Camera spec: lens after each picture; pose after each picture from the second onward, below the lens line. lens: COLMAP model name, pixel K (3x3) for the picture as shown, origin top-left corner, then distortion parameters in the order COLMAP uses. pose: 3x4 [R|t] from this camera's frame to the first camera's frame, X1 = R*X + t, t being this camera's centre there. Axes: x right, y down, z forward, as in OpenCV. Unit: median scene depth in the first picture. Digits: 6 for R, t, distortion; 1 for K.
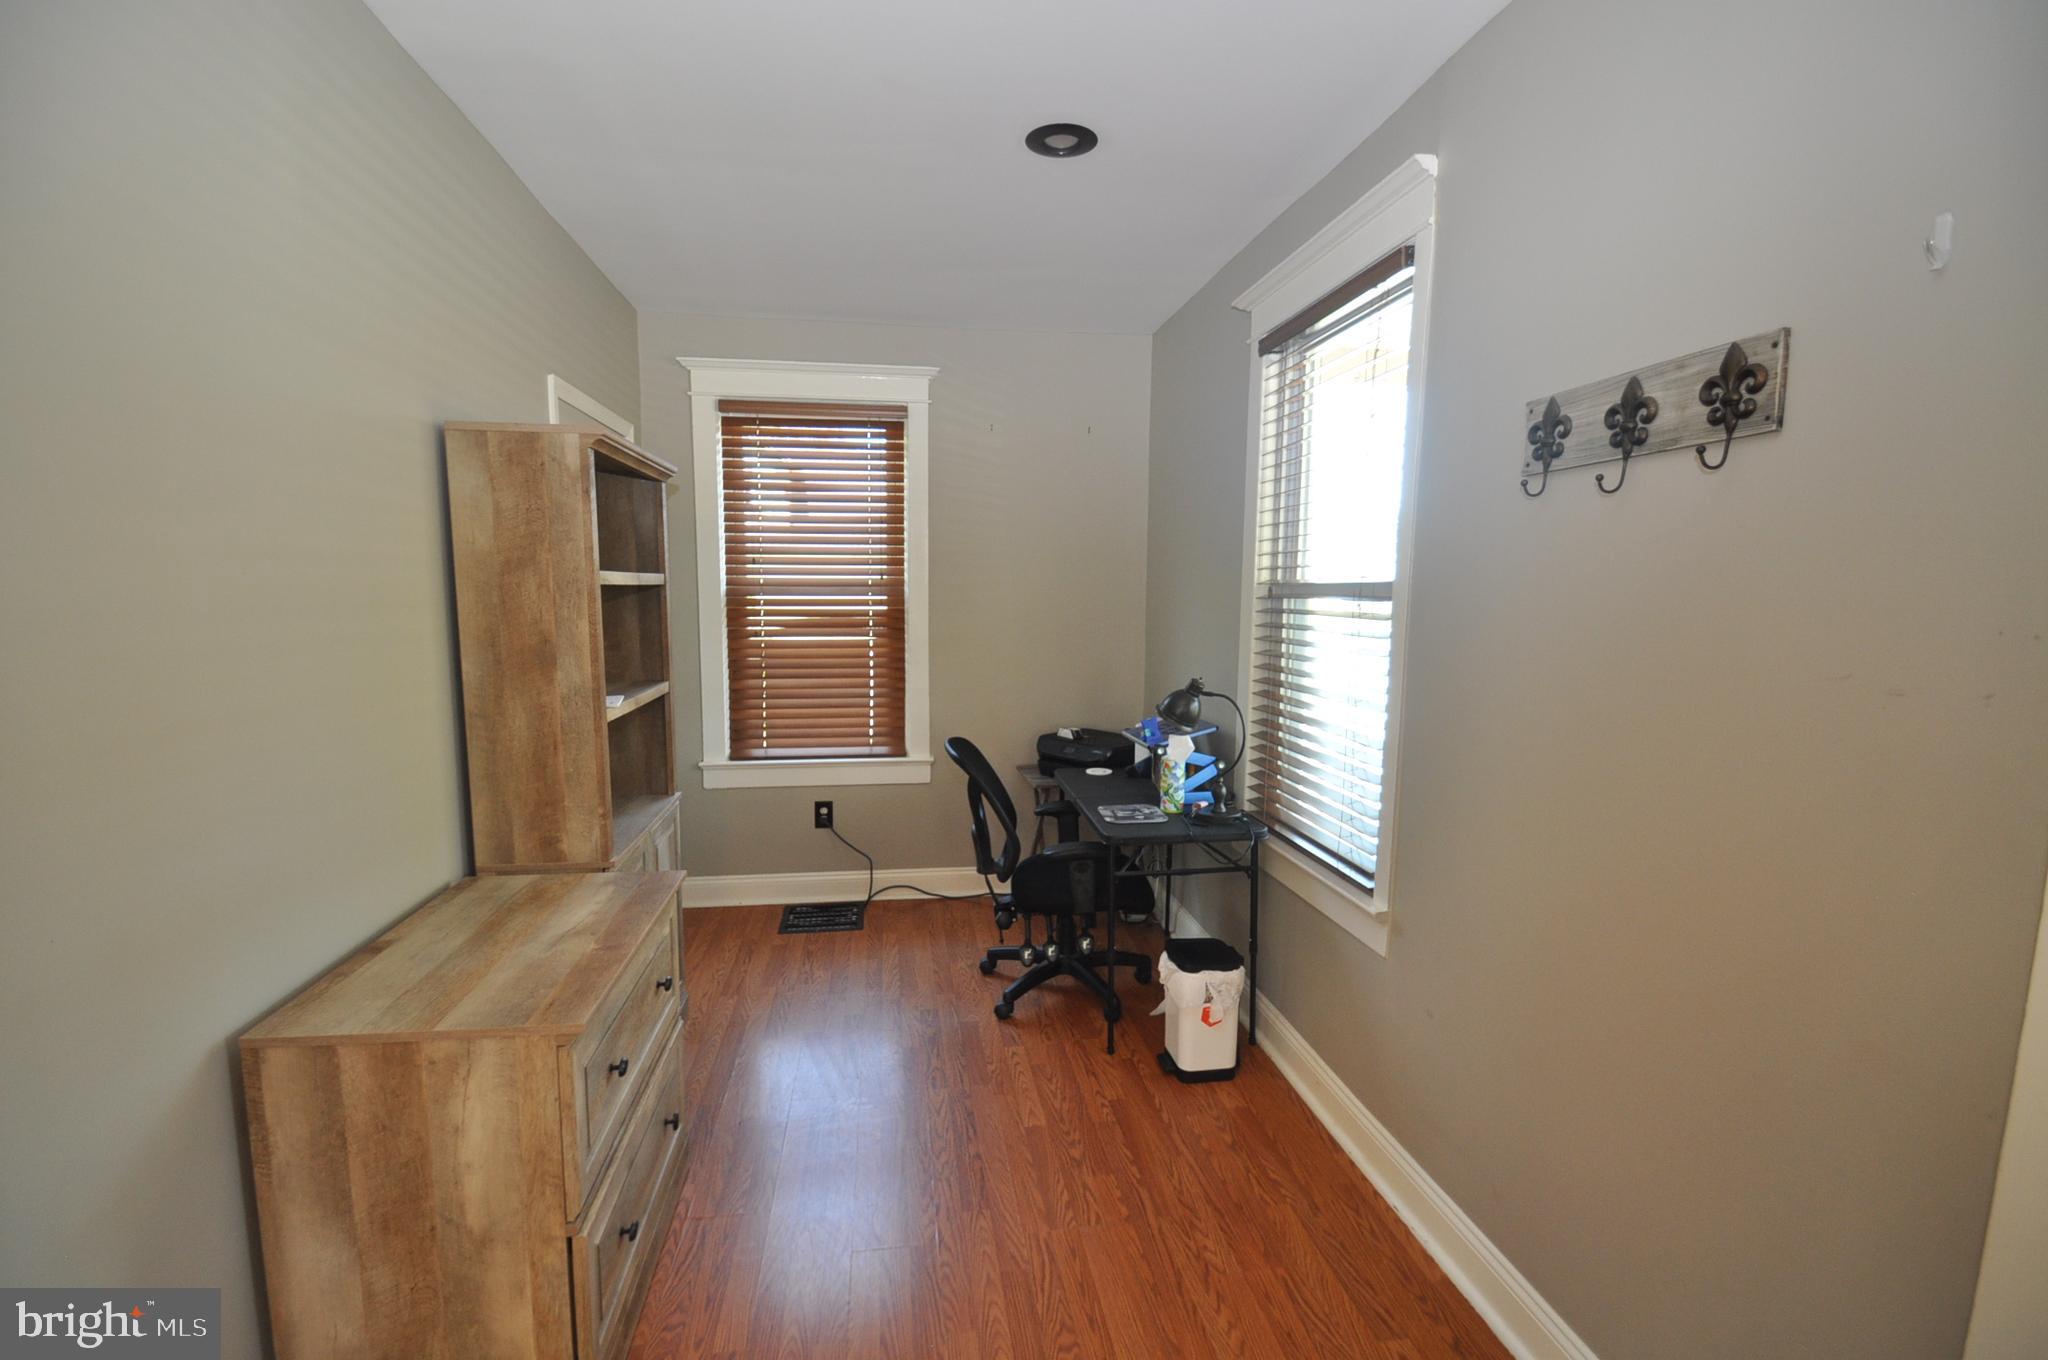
lens RADIAL K [[893.1, 0, 1007.2], [0, 893.1, 702.0], [0, 0, 1]] dist [0.004049, -0.016644]
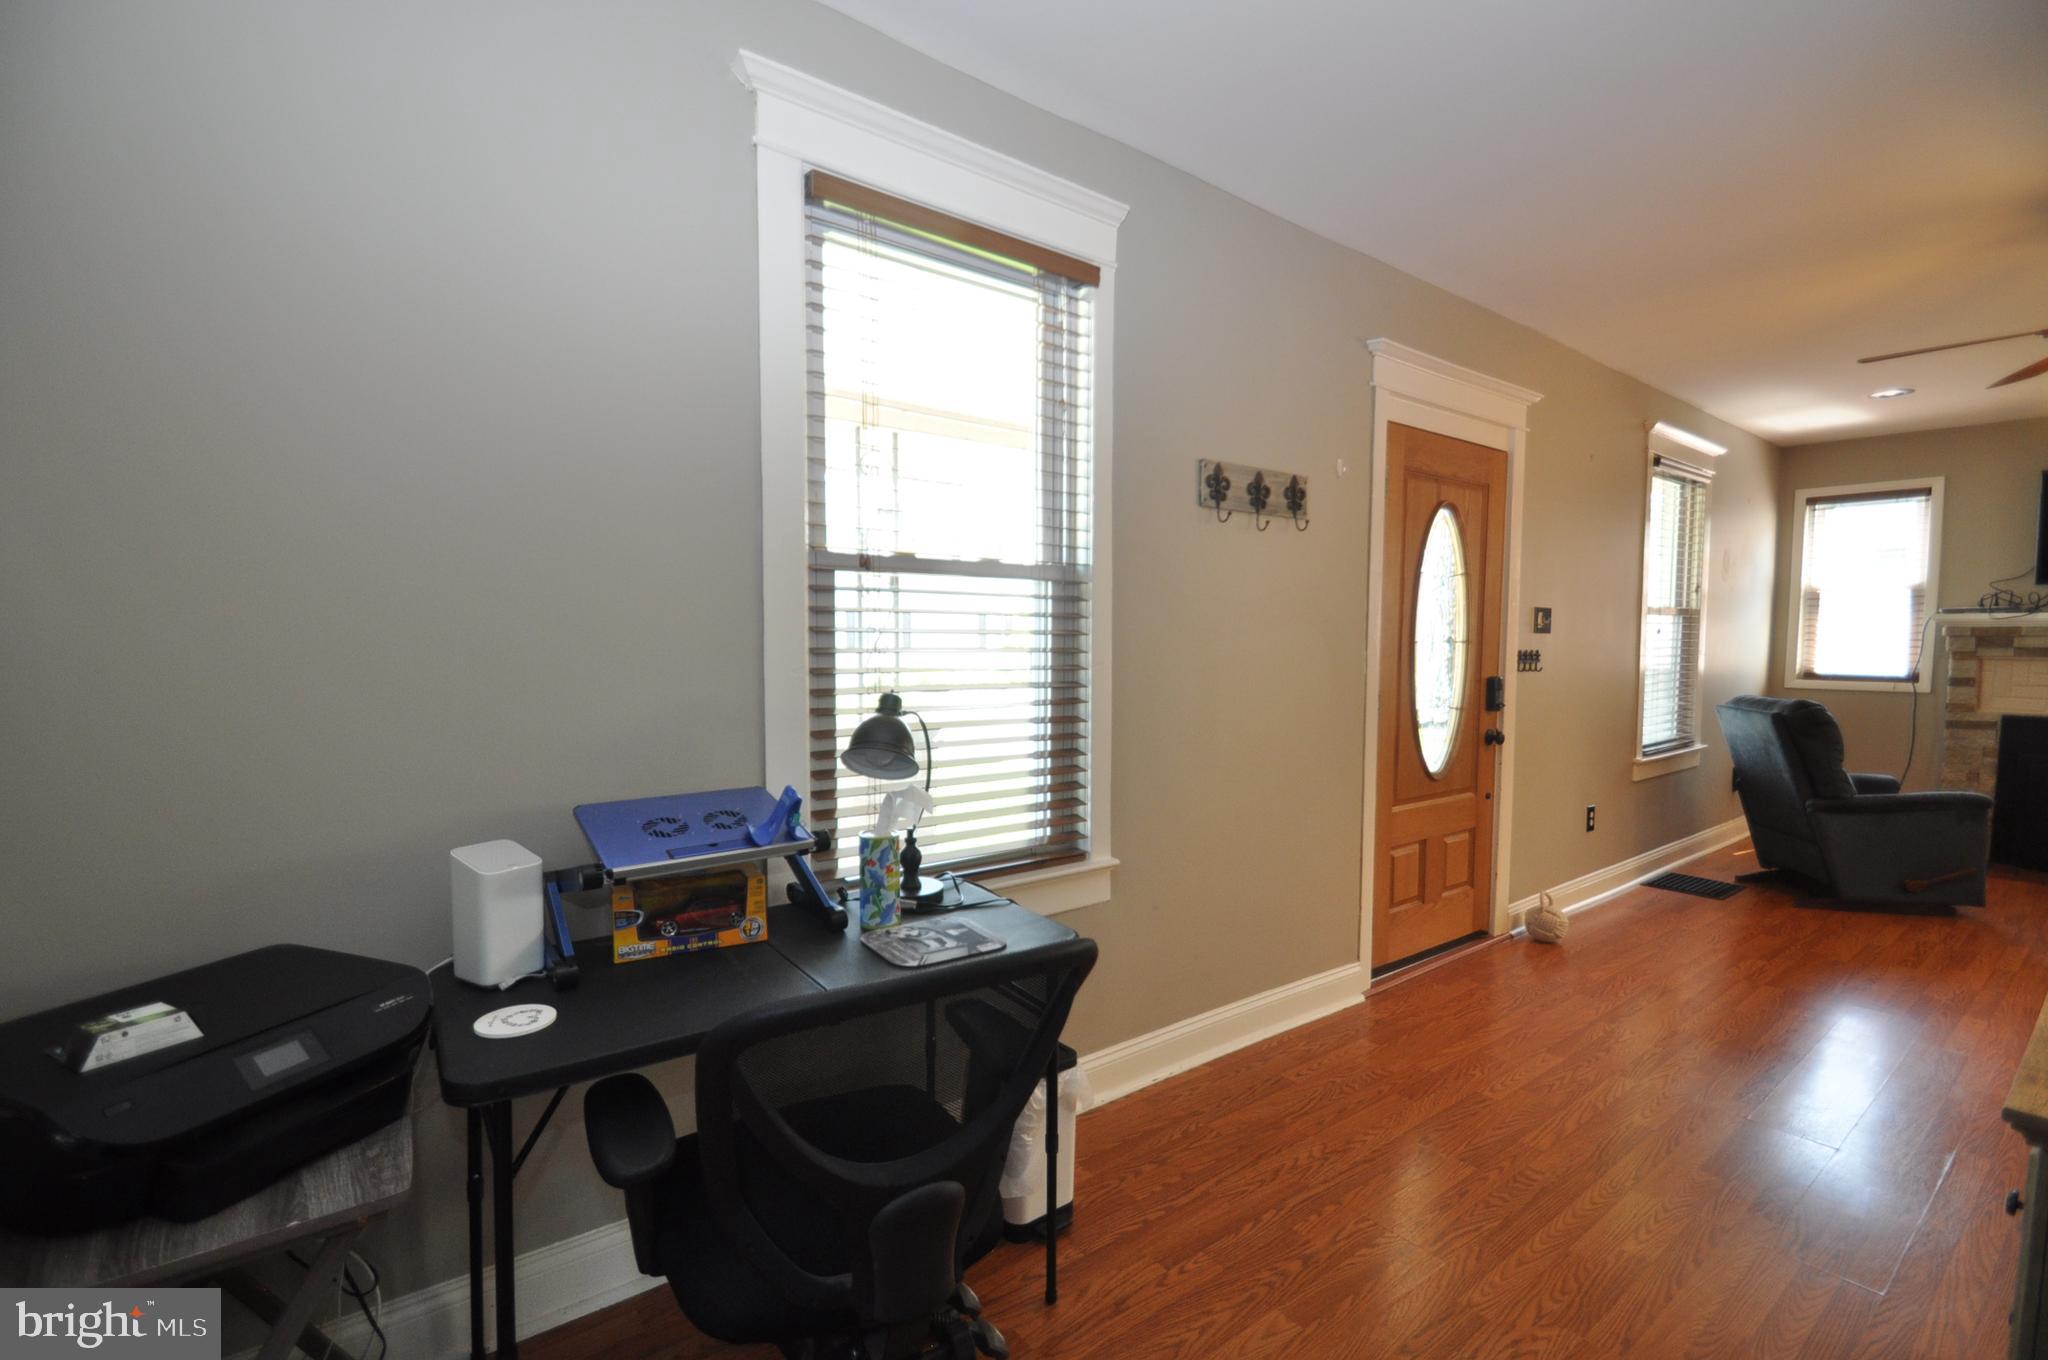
lens RADIAL K [[893.1, 0, 1007.2], [0, 893.1, 702.0], [0, 0, 1]] dist [0.004049, -0.016644]
pose [[-0.481306, -0.055102, 0.874819, -0.544905], [0.114062, 0.985599, 0.124834, -0.129009], [-0.869100, 0.159867, -0.468090, 1.787858]]
